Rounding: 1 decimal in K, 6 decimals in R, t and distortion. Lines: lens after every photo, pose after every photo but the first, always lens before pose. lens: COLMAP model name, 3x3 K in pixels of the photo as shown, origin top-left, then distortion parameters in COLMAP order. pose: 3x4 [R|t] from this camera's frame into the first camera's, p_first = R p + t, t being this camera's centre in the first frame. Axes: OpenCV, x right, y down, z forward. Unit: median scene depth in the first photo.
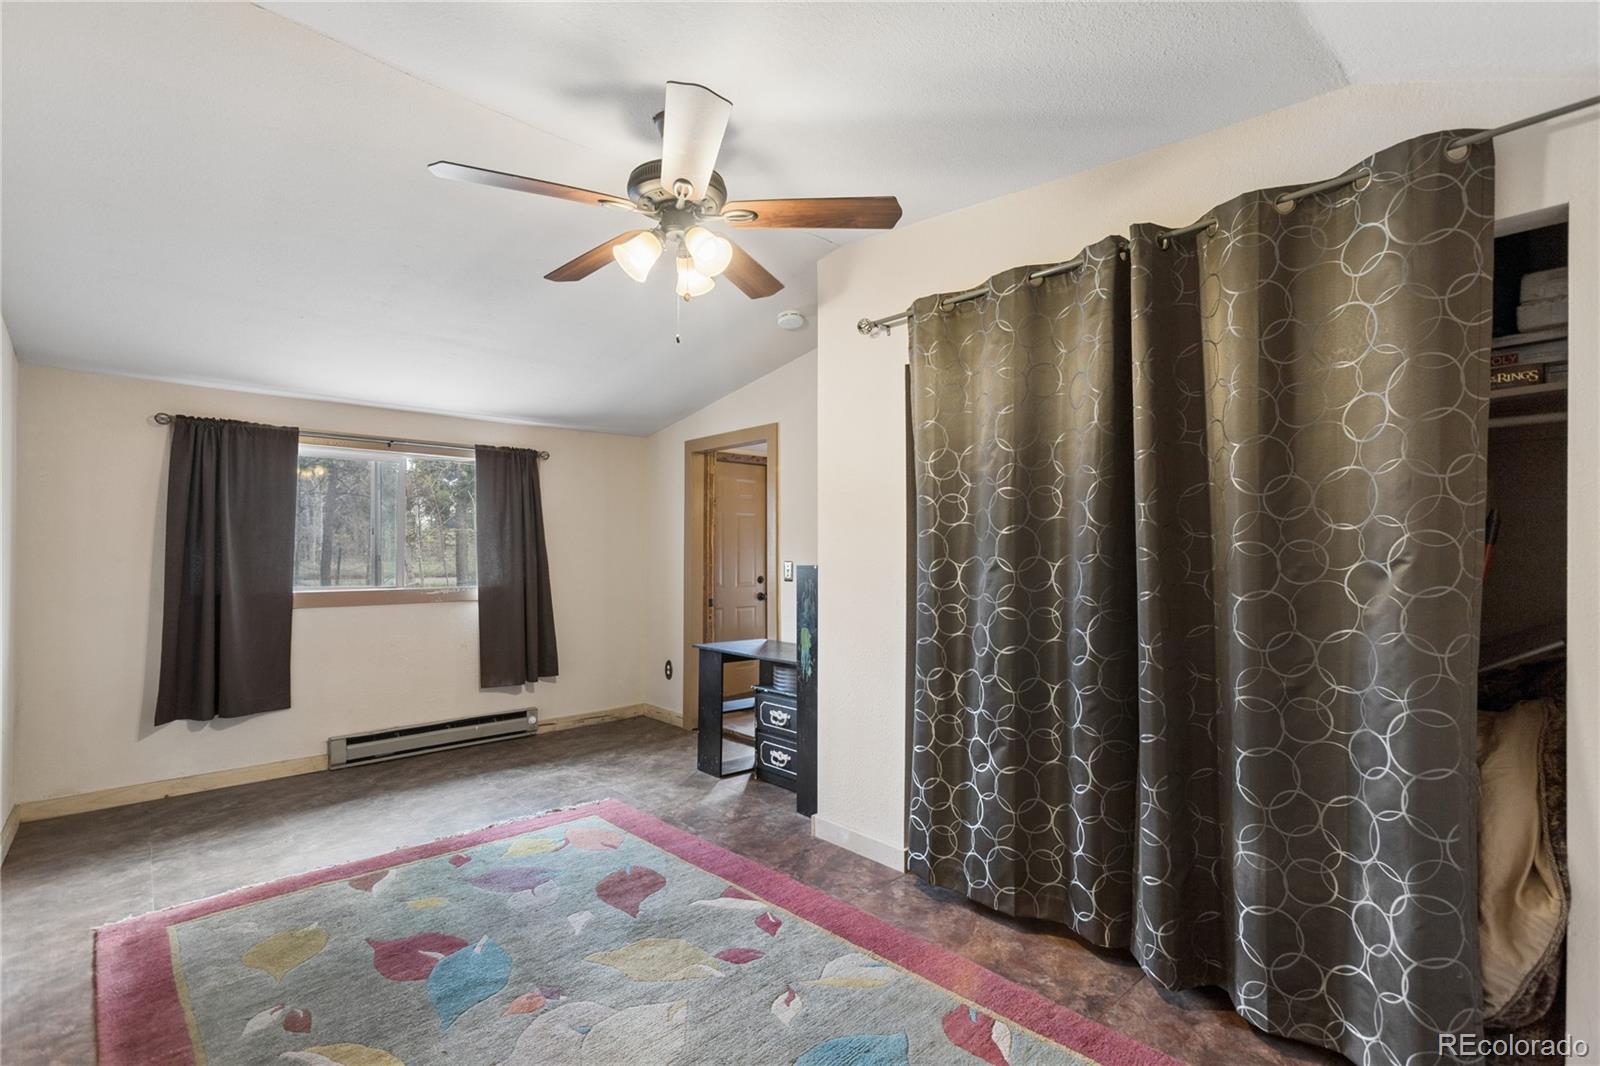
lens RADIAL K [[725.9, 0, 806.0], [0, 725.9, 545.6], [0, 0, 1]] dist [-0.013138, 0.015715]
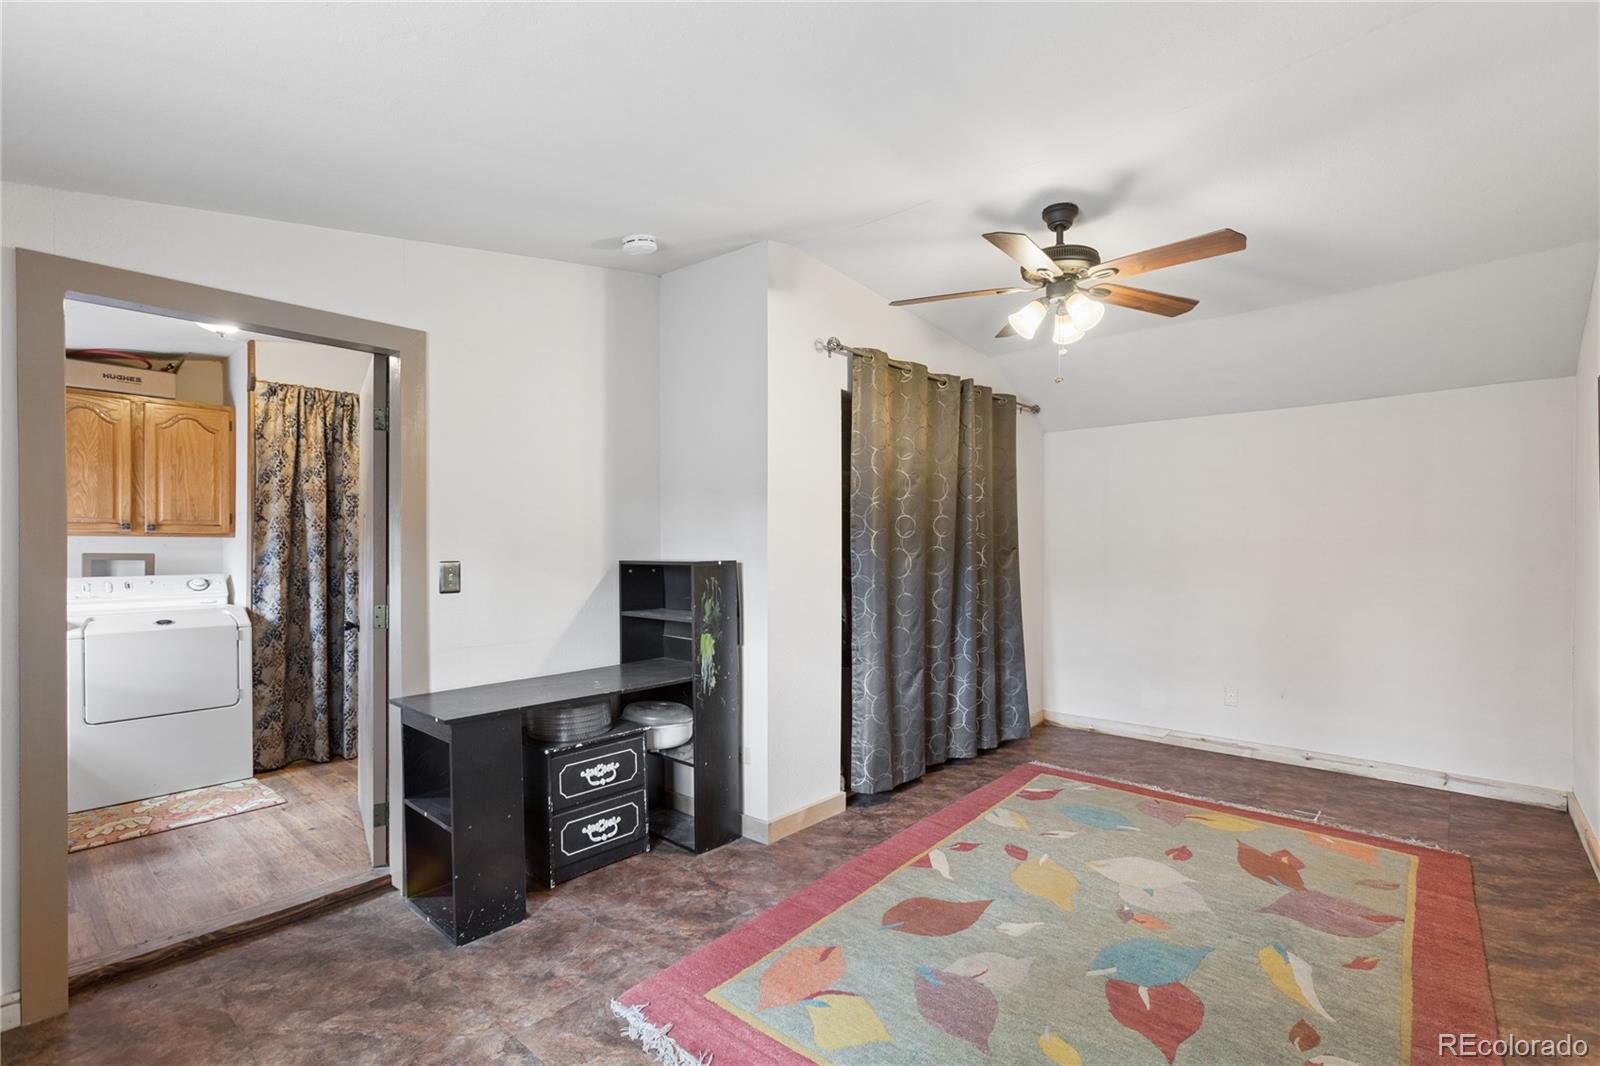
lens RADIAL K [[740.2, 0, 810.3], [0, 740.2, 547.4], [0, 0, 1]] dist [-0.014328, 0.015790]
pose [[-0.105008, -0.003901, 0.994464, -1.186927], [-0.006110, 0.999976, 0.003278, 0.010752], [-0.994453, -0.005732, -0.105029, 1.303599]]
